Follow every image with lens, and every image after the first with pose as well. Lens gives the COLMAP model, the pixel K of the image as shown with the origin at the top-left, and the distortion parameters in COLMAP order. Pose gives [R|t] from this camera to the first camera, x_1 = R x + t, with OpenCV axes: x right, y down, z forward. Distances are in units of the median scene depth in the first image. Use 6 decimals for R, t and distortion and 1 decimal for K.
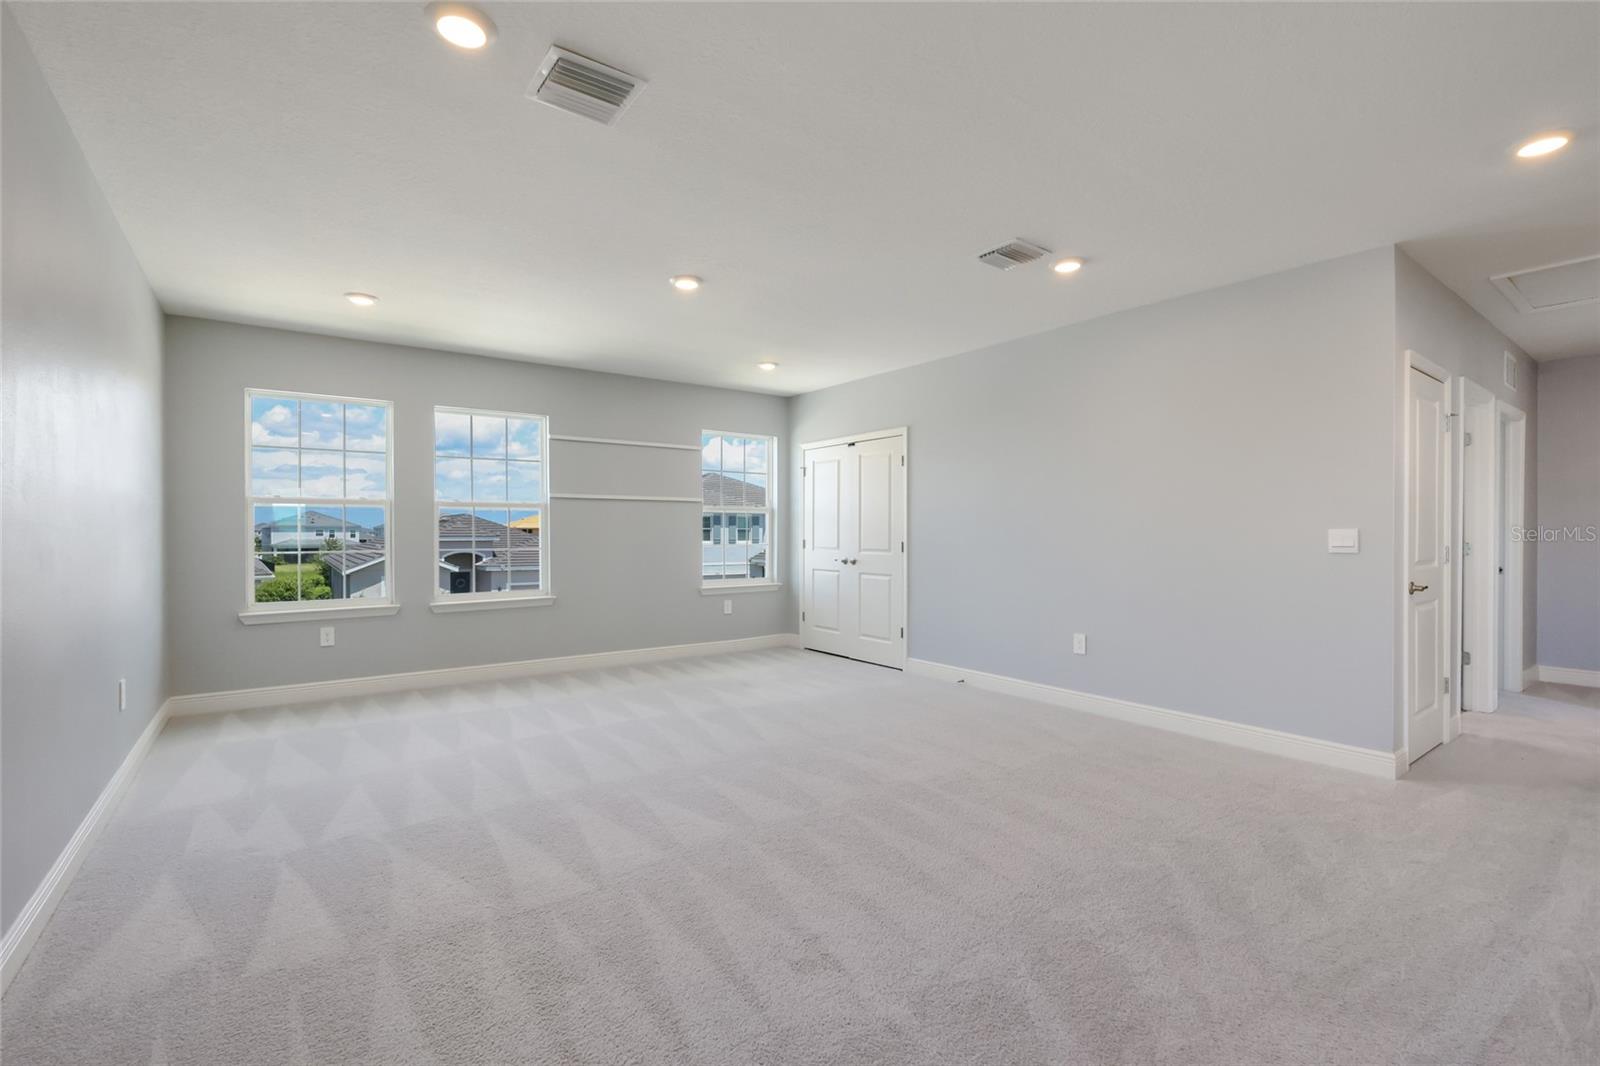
lens RADIAL K [[714.8, 0, 796.6], [0, 714.8, 534.7], [0, 0, 1]] dist [-0.000423, -0.001240]
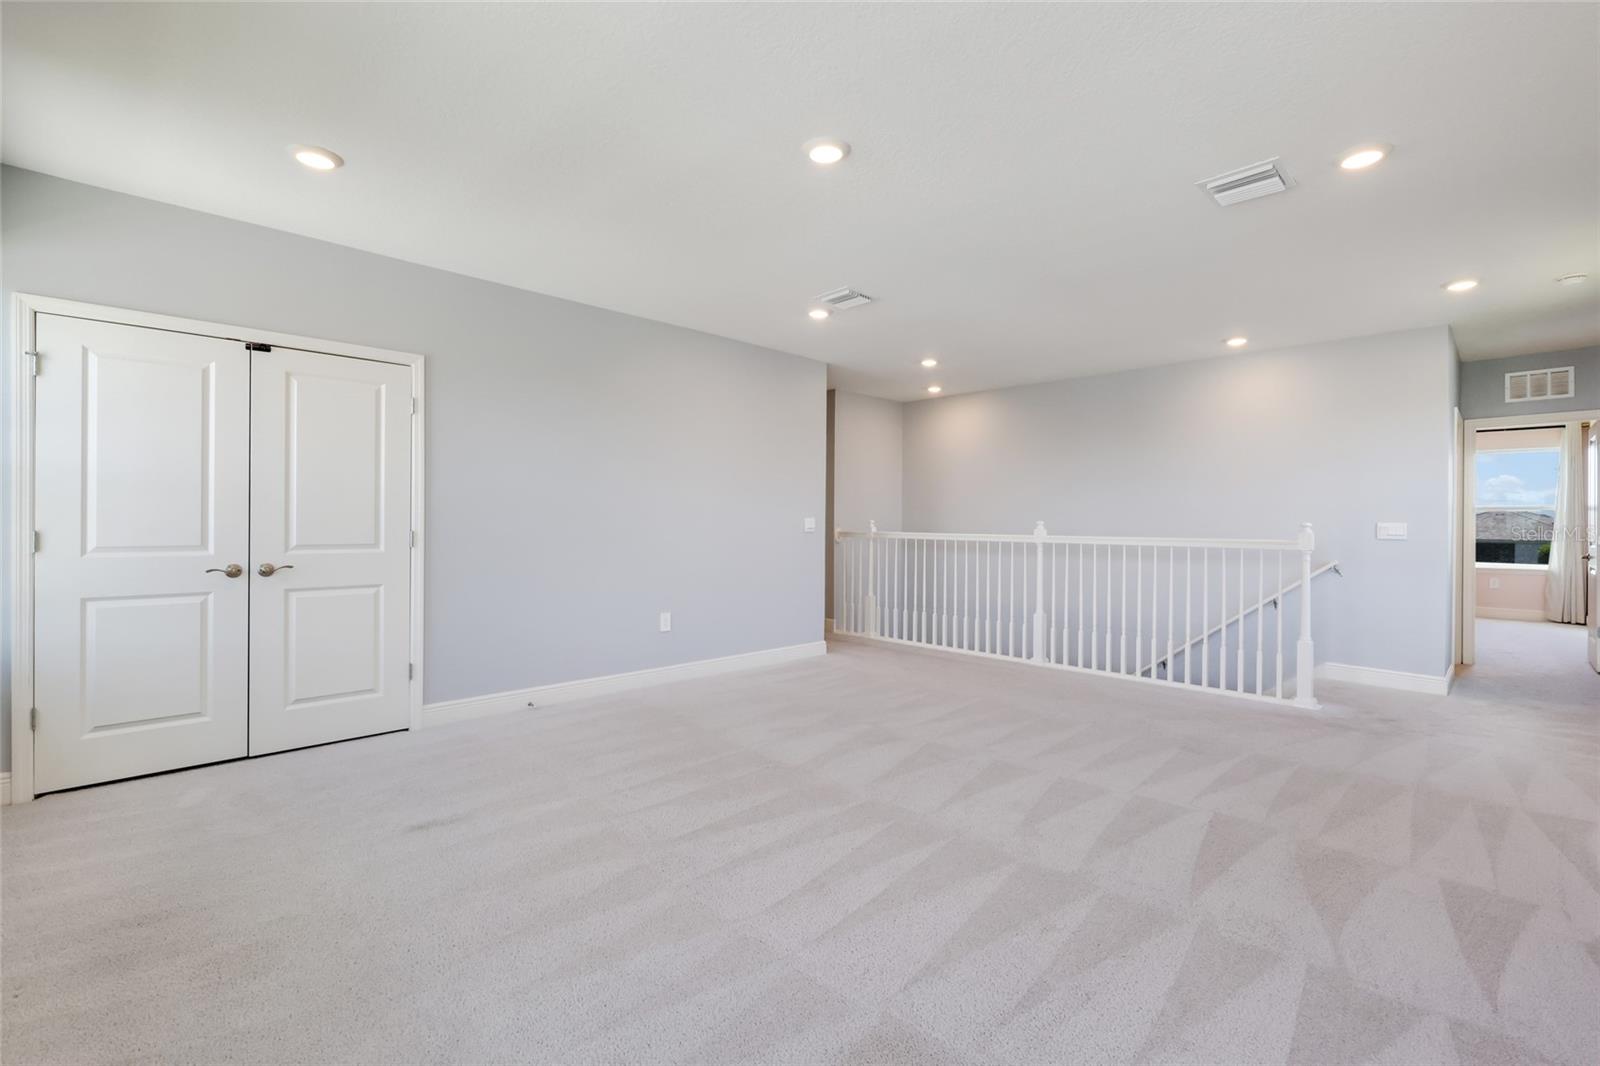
lens RADIAL K [[714.8, 0, 804.7], [0, 714.8, 525.1], [0, 0, 1]] dist [-0.000423, -0.001240]
pose [[-0.150709, -0.006921, 0.988554, -0.549655], [-0.005262, 0.999967, 0.006199, -0.001284], [-0.988564, -0.004267, -0.150741, 0.748855]]
